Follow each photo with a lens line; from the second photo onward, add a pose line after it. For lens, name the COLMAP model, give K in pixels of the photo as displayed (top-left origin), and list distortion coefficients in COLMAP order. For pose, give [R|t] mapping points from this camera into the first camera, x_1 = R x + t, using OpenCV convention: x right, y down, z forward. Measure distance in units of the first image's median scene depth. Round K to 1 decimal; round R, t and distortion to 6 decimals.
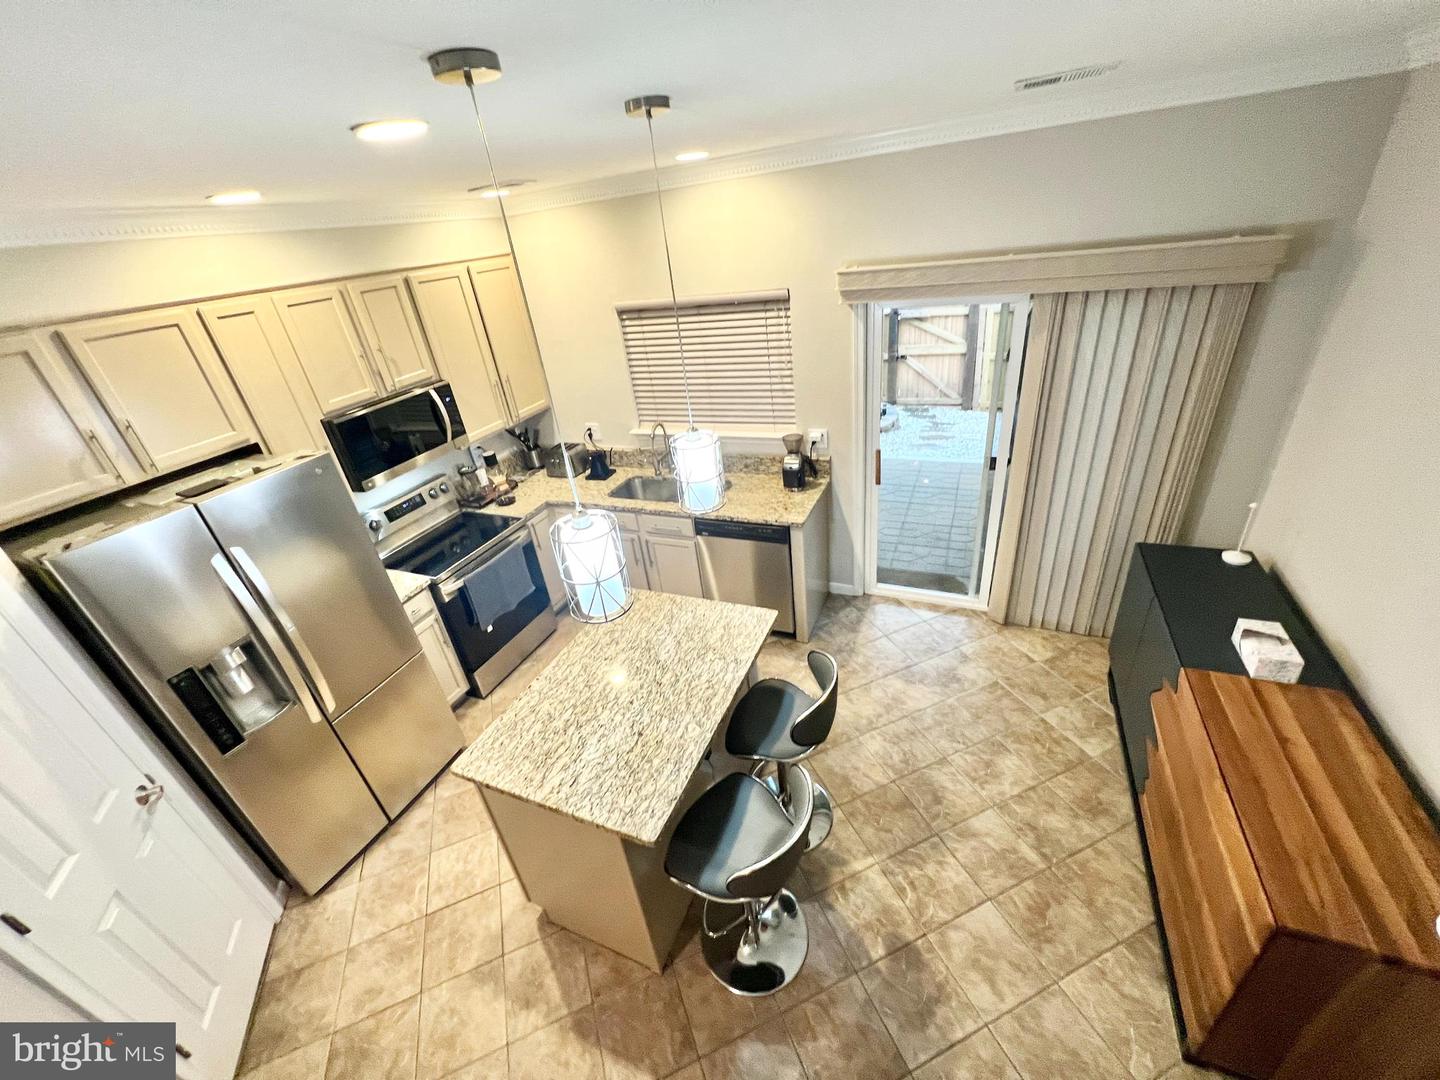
lens RADIAL K [[574.3, 0, 715.7], [0, 574.3, 538.4], [0, 0, 1]] dist [0.001057, 0.000193]
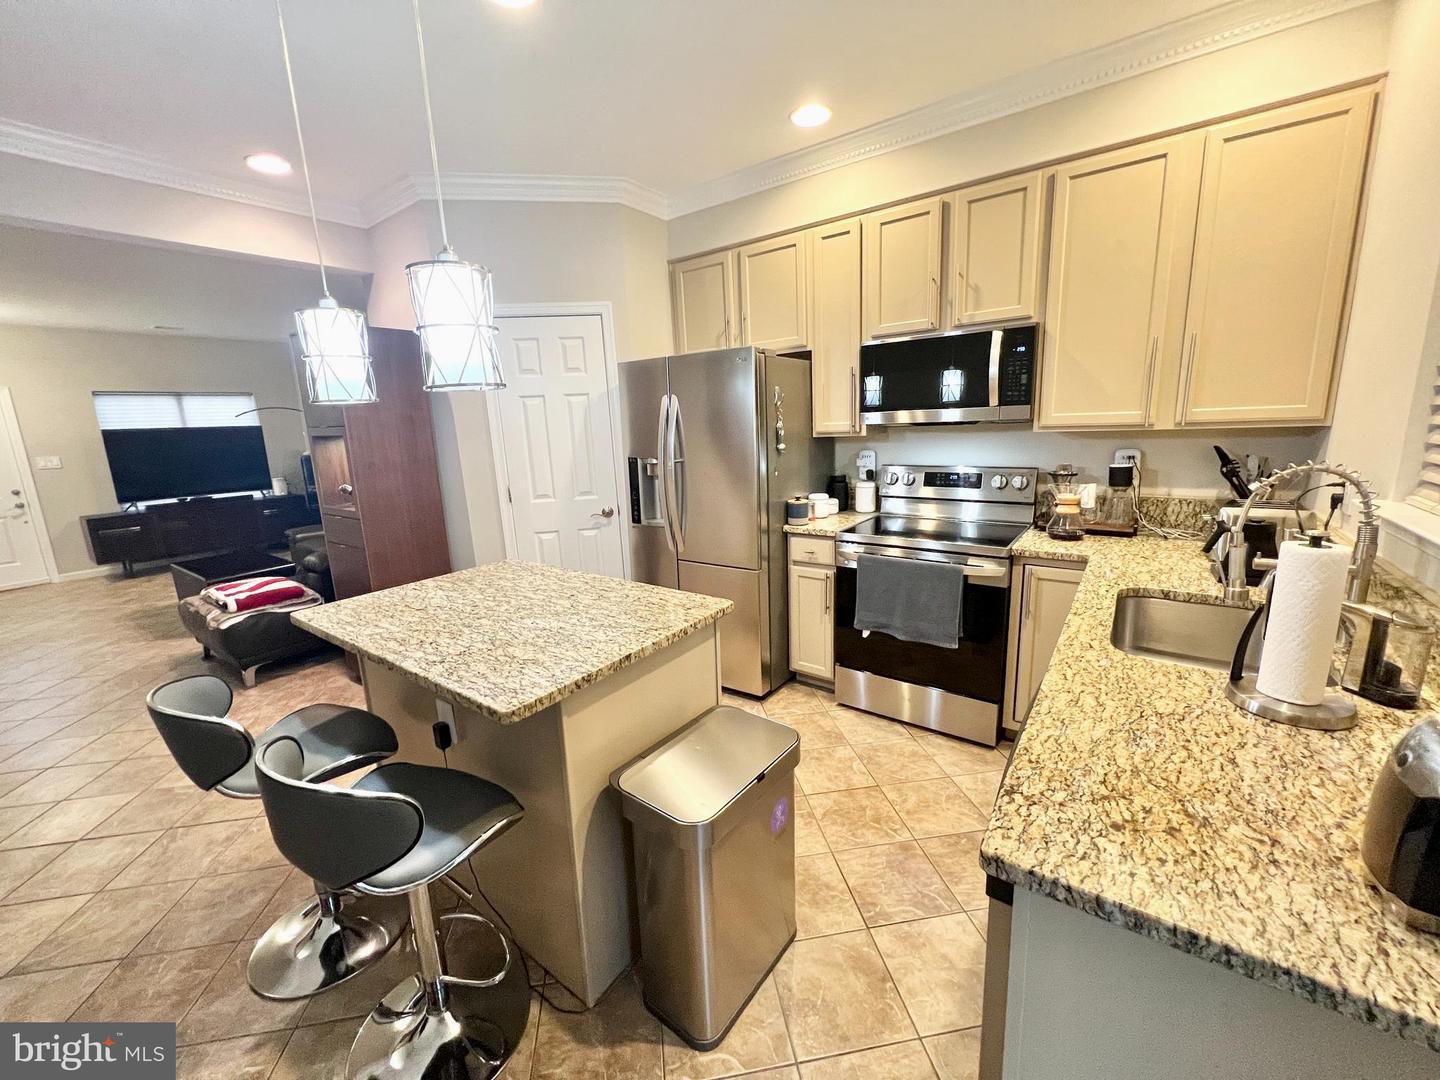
lens RADIAL K [[575.2, 0, 718.0], [0, 575.2, 536.3], [0, 0, 1]] dist [-0.000848, 0.000115]
pose [[-0.208343, 0.318493, -0.924746, 0.420293], [-0.410446, 0.829738, 0.378244, -0.213032], [0.887765, 0.458363, -0.042146, 1.033354]]
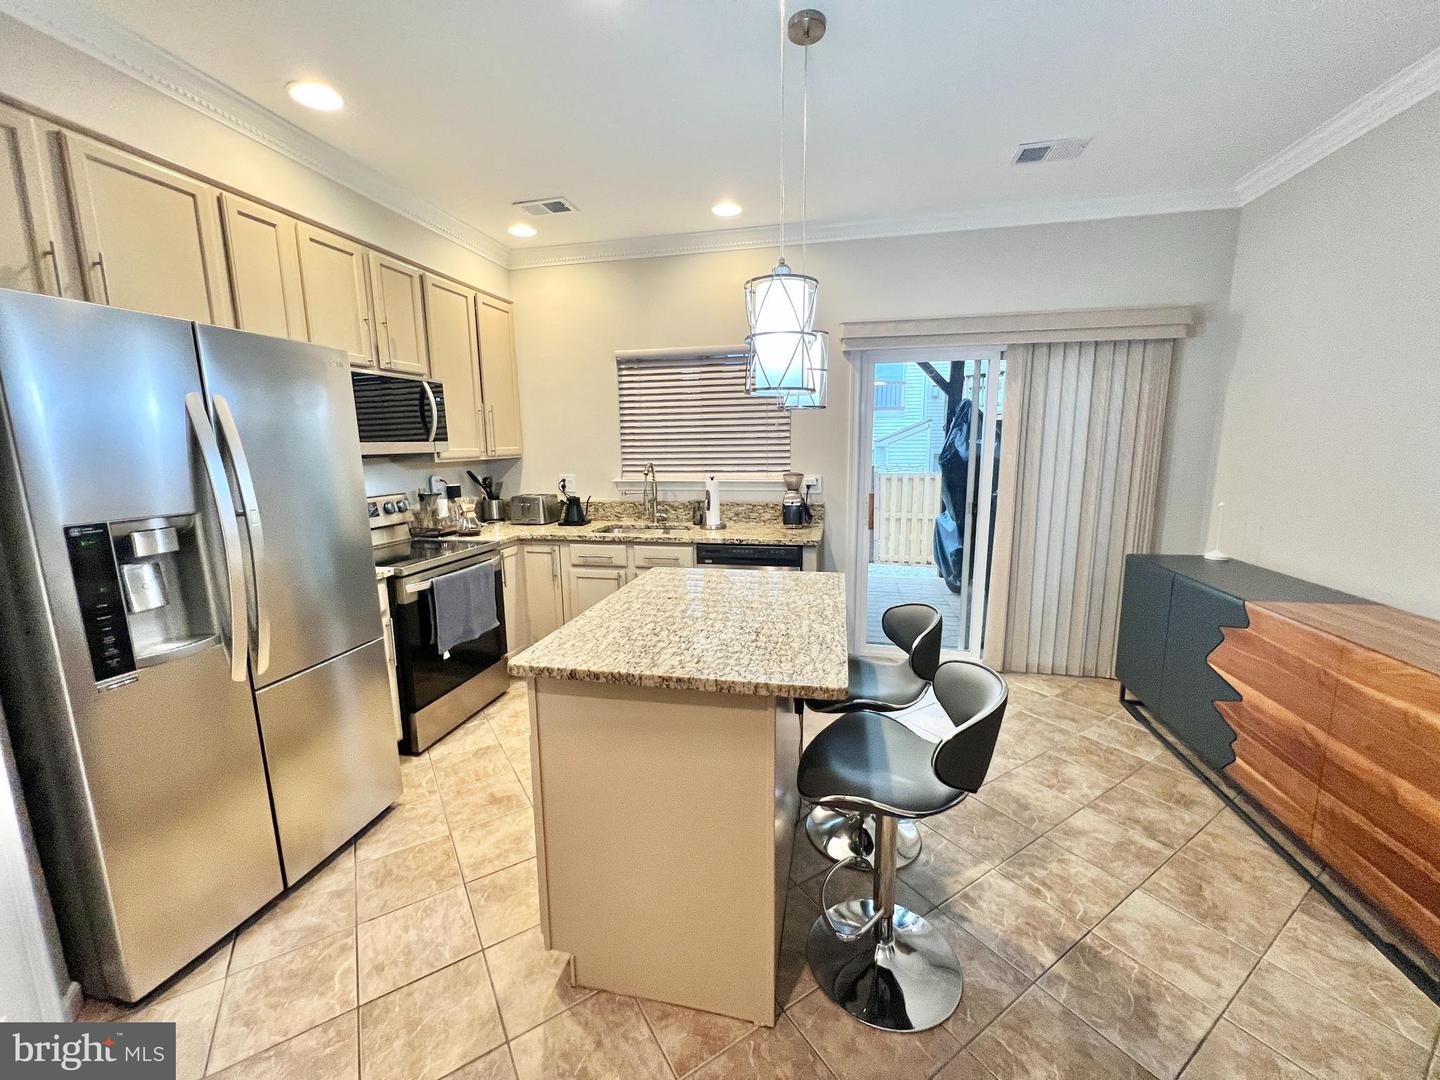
lens RADIAL K [[575.2, 0, 718.0], [0, 575.2, 536.3], [0, 0, 1]] dist [-0.000848, 0.000115]
pose [[0.975200, 0.069521, 0.210124, -0.267032], [0.006882, 0.939403, -0.342747, 0.361311], [-0.221219, 0.335693, 0.915627, 0.172429]]
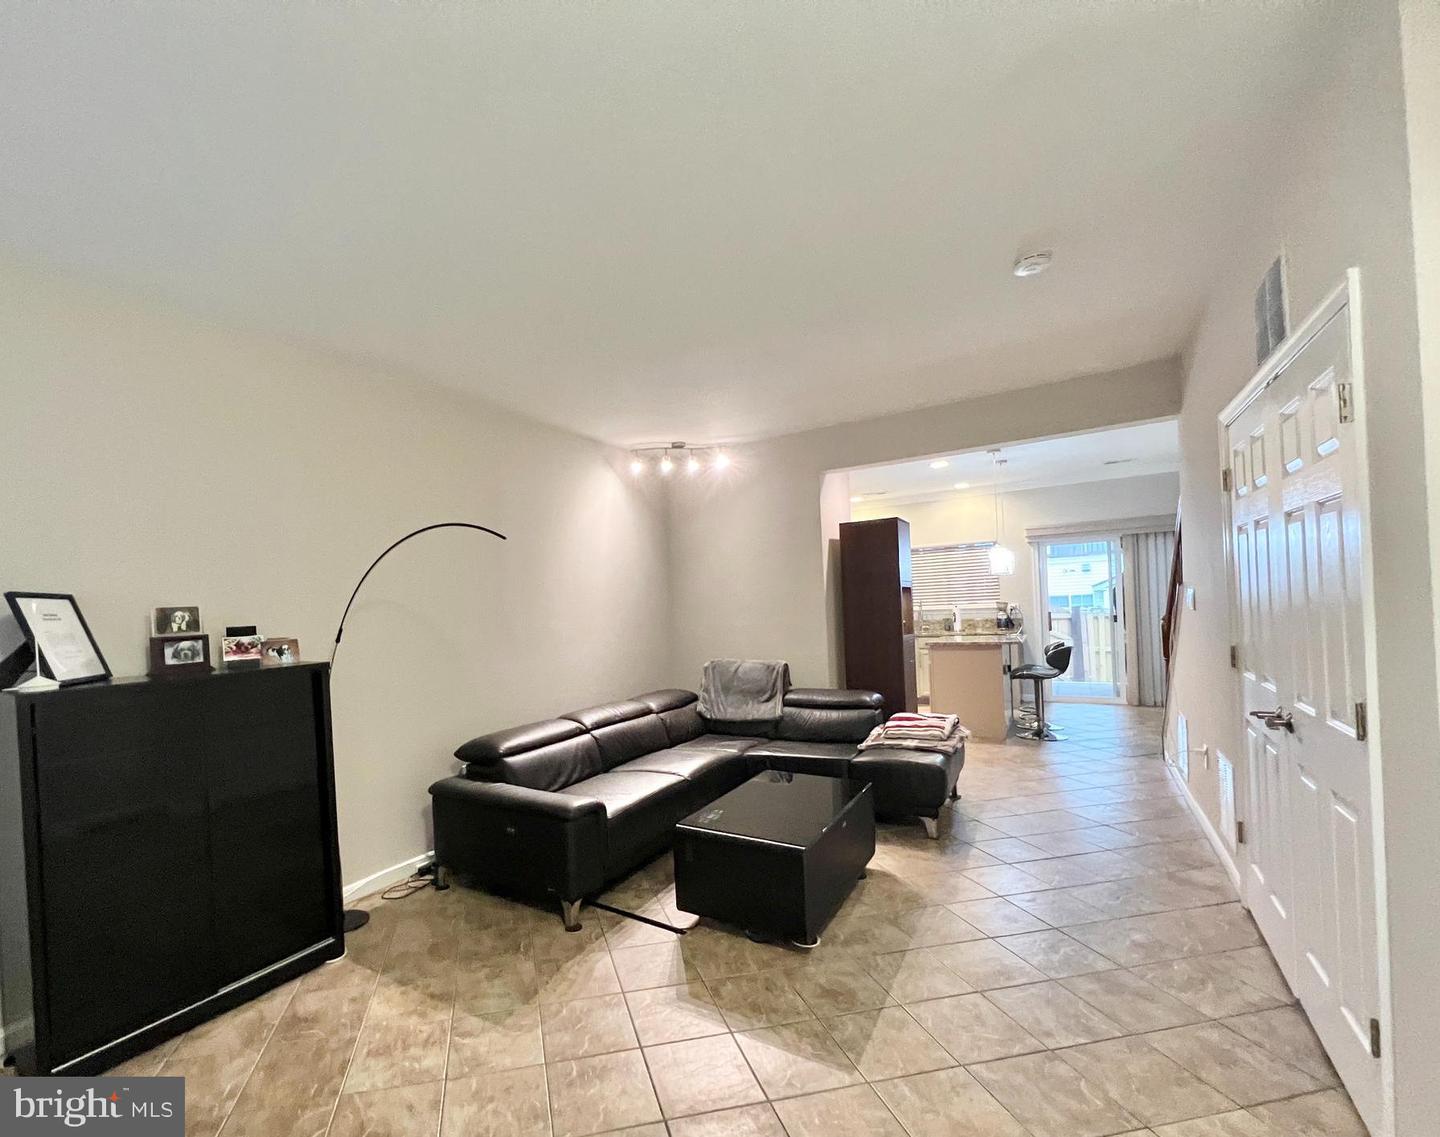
lens RADIAL K [[627.7, 0, 635.4], [0, 627.7, 609.1], [0, 0, 1]] dist [-0.000685, 0.000140]
pose [[0.978804, 0.072351, -0.191591, -0.931389], [-0.152672, 0.881330, -0.447157, 1.355446], [0.136502, 0.466929, 0.873696, -1.455512]]
